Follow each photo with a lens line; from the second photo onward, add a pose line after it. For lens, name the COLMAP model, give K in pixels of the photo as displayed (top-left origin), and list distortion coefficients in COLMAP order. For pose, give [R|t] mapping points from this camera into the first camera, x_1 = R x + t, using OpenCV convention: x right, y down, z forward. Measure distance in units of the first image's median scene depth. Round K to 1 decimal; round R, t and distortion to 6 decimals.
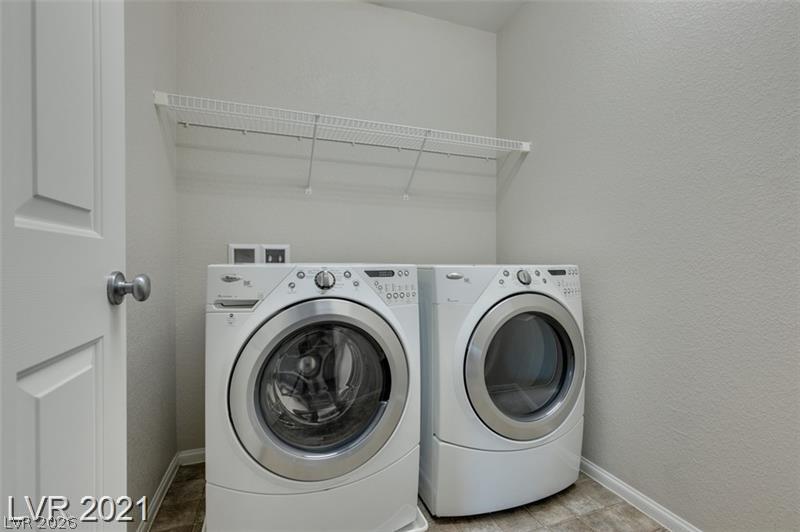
lens RADIAL K [[364.4, 0, 395.8], [0, 364.4, 267.9], [0, 0, 1]] dist [0.000386, -0.001278]
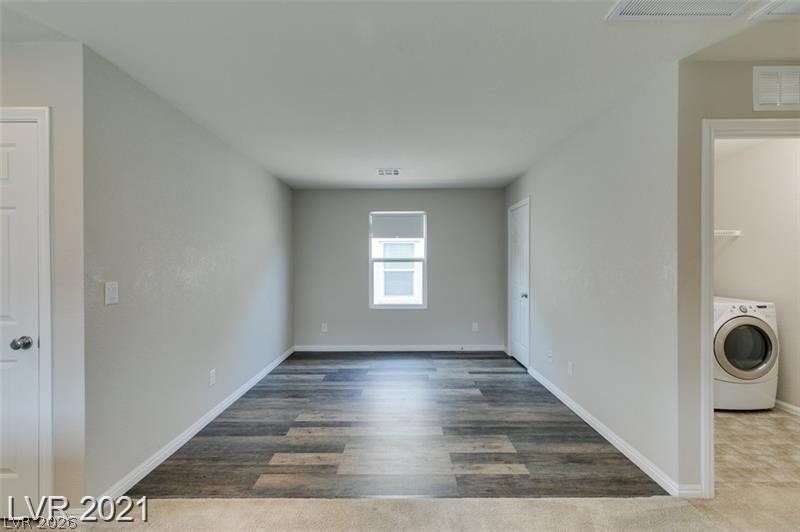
lens RADIAL K [[364.4, 0, 399.0], [0, 364.4, 265.6], [0, 0, 1]] dist [0.000386, -0.001278]
pose [[0.947817, -0.003270, -0.318799, -0.922063], [0.003584, 0.999993, 0.000401, -0.245959], [0.318795, -0.001522, 0.947822, -1.760167]]
